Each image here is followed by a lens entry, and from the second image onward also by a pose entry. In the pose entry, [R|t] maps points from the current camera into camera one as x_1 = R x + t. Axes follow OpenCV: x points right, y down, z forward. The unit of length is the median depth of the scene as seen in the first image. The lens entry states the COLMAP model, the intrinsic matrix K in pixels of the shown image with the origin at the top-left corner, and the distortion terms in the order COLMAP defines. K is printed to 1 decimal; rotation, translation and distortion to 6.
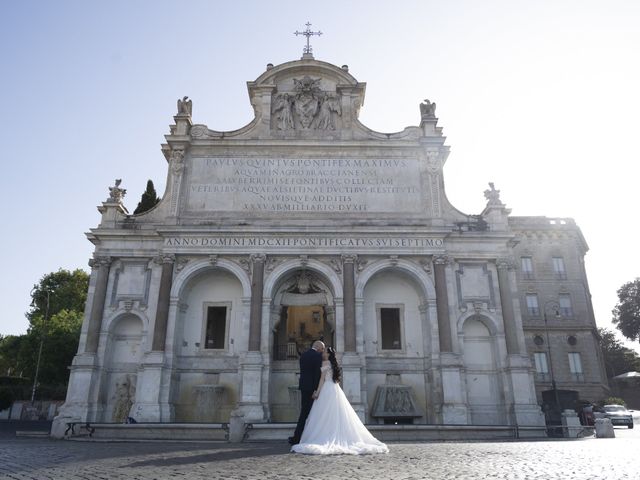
lens RADIAL K [[482.0, 0, 320.0], [0, 482.0, 240.0], [0, 0, 1]] dist [0.004101, 0.001354]
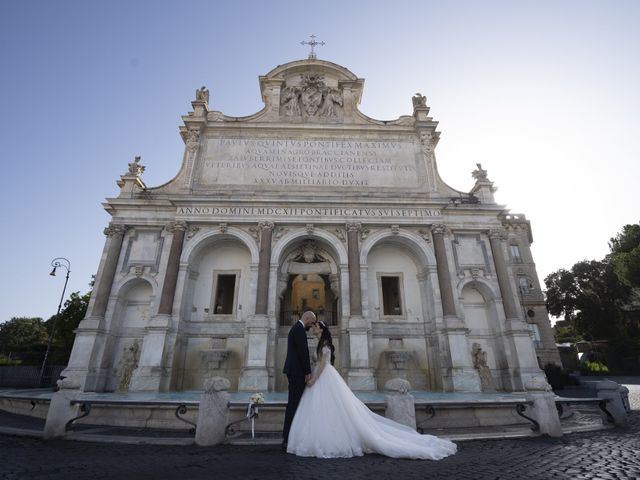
lens RADIAL K [[326.5, 0, 318.9], [0, 326.5, 237.4], [0, 0, 1]] dist [-0.004597, -0.000073]
pose [[0.999683, 0.006124, 0.024426, -0.031284], [-0.004733, 0.998385, -0.056617, 0.099829], [-0.024733, 0.056484, 0.998097, 0.288094]]
